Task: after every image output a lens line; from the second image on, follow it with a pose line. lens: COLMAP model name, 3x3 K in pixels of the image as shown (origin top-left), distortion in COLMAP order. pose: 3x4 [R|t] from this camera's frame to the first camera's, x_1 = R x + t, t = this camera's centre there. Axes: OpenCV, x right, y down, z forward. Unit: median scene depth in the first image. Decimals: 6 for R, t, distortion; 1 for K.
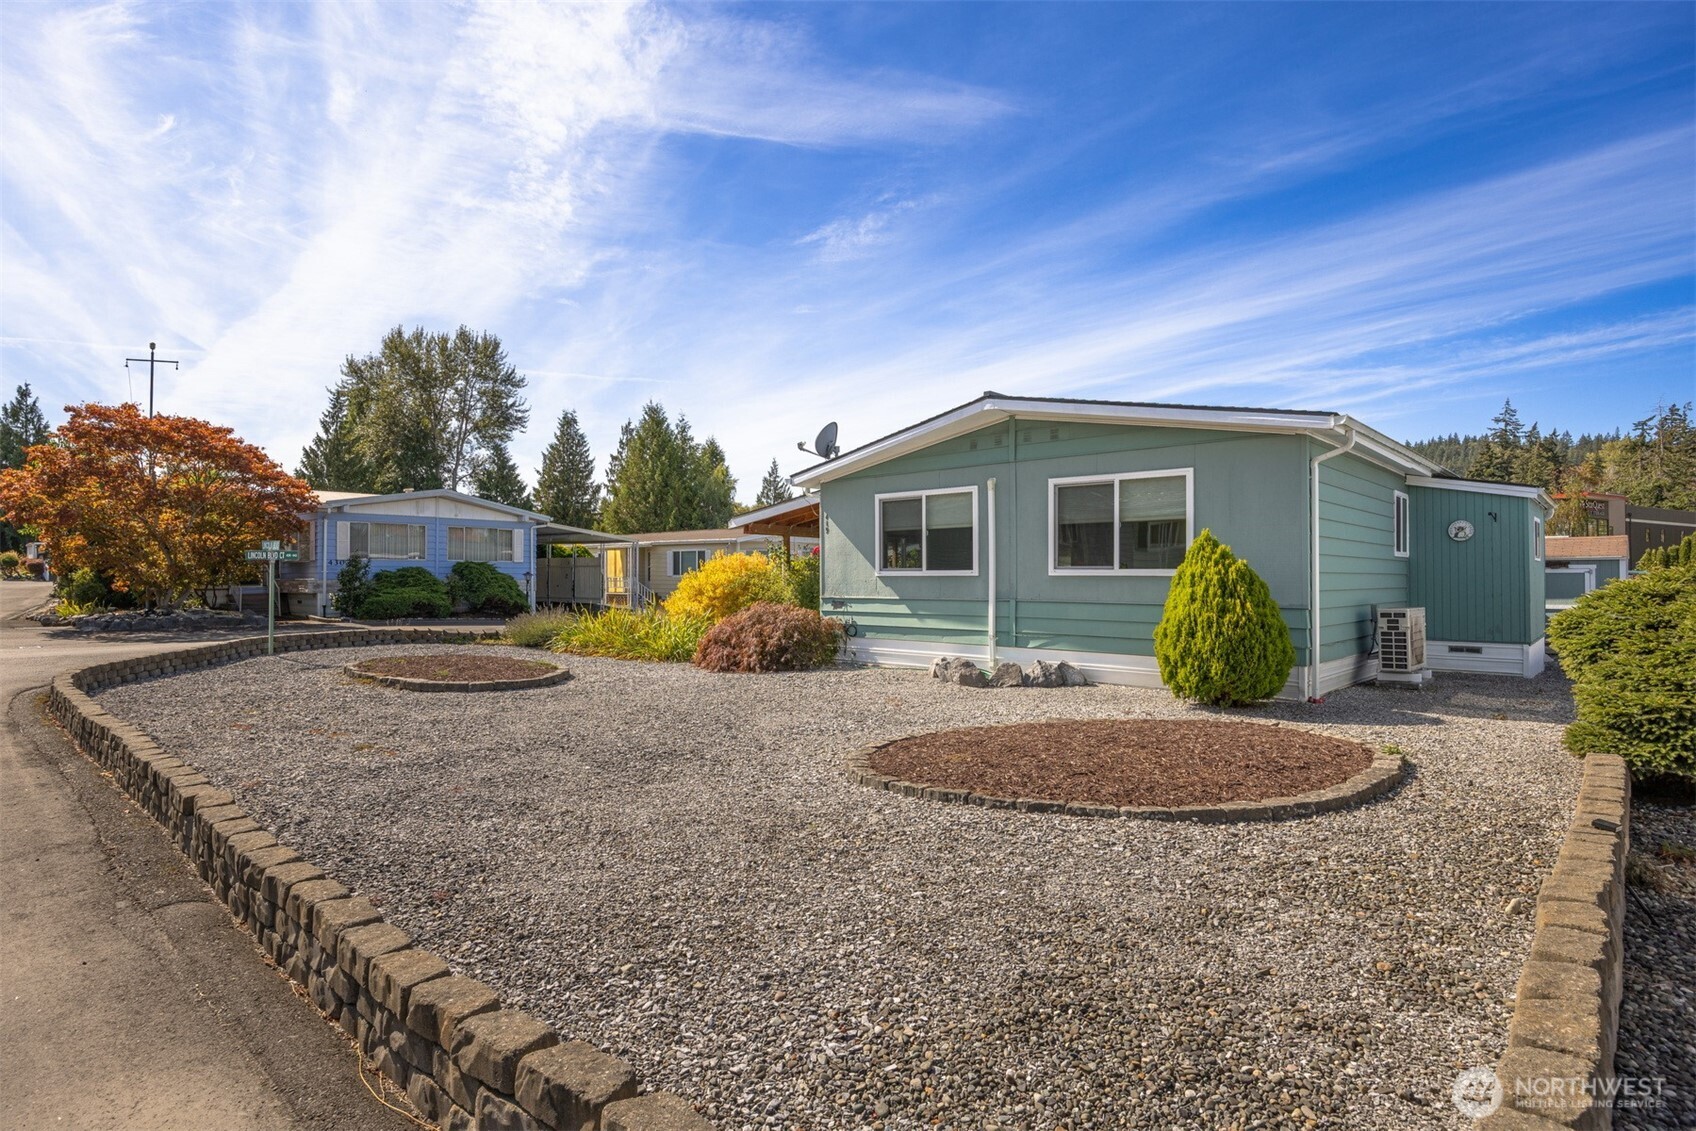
lens RADIAL K [[809.3, 0, 850.9], [0, 809.3, 582.6], [0, 0, 1]] dist [-0.000829, -0.000416]
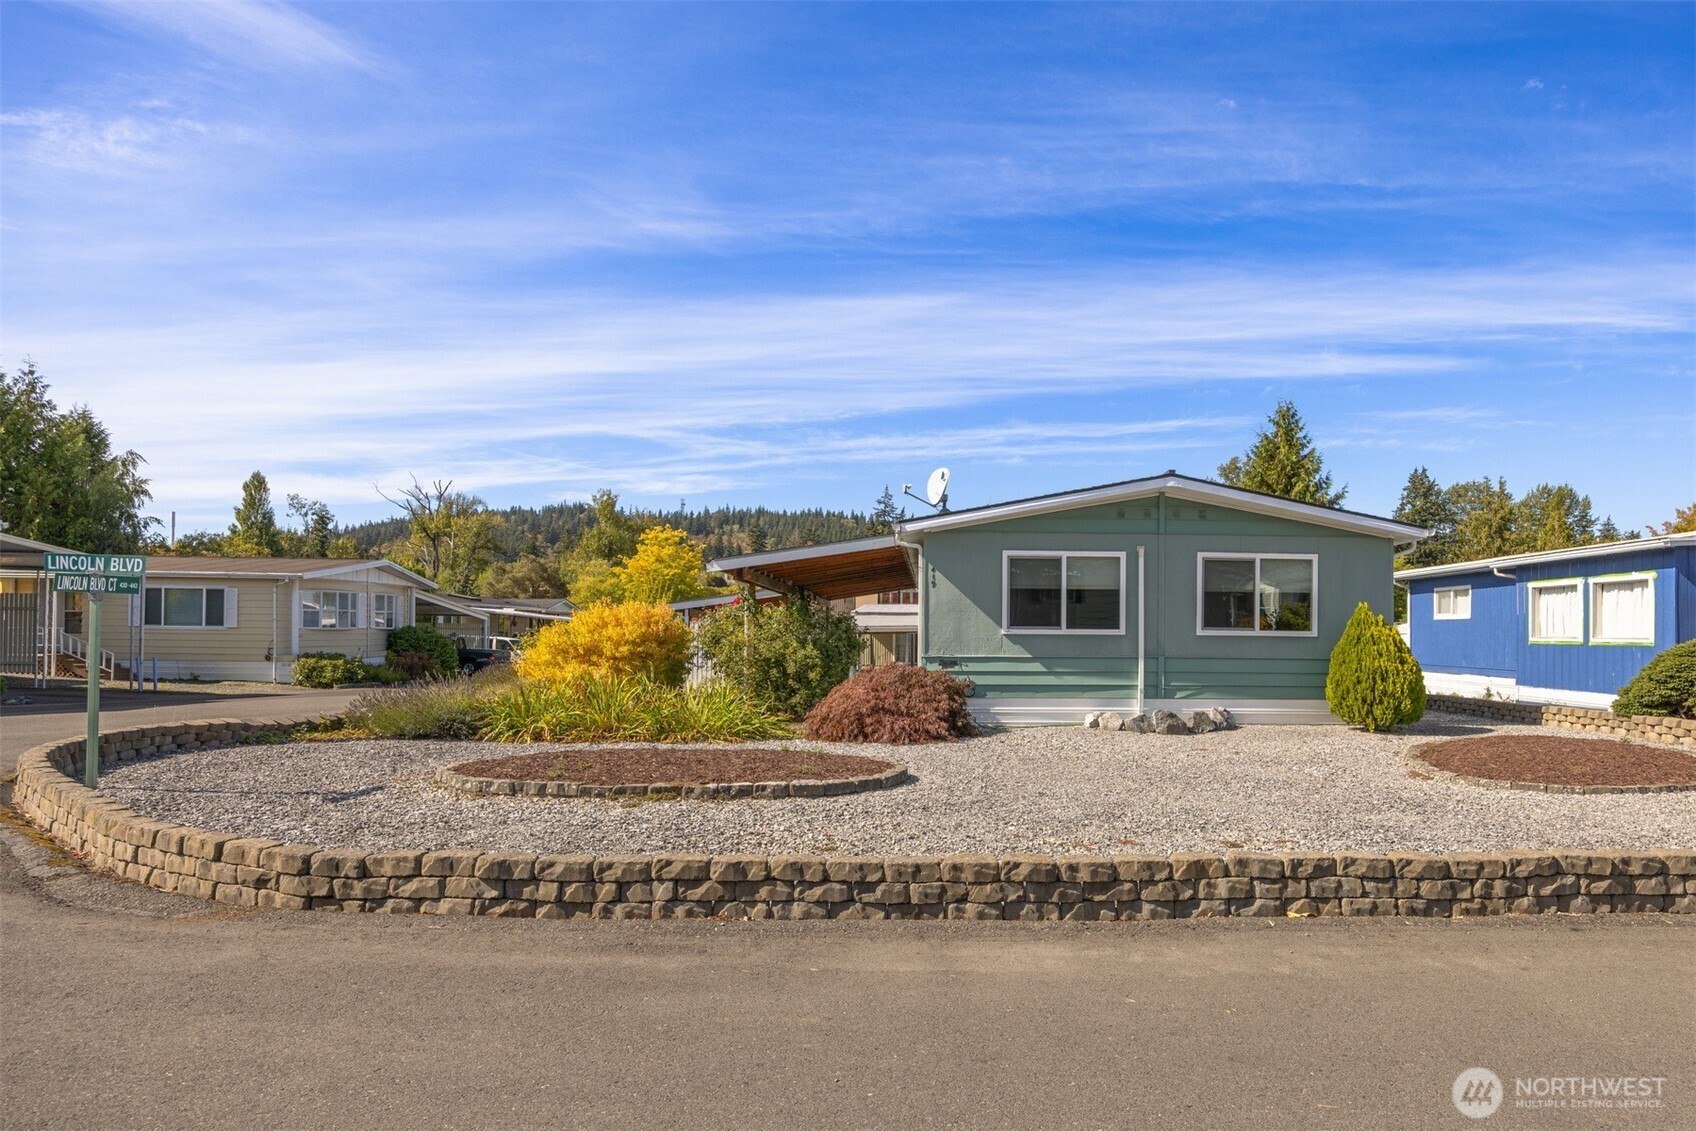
lens RADIAL K [[876.3, 0, 850.7], [0, 876.3, 621.2], [0, 0, 1]] dist [-0.005420, -0.000146]
pose [[0.748203, 0.013252, 0.663337, -0.787848], [-0.003430, 0.999864, -0.016107, -0.005633], [-0.663461, 0.009776, 0.748147, 0.321397]]
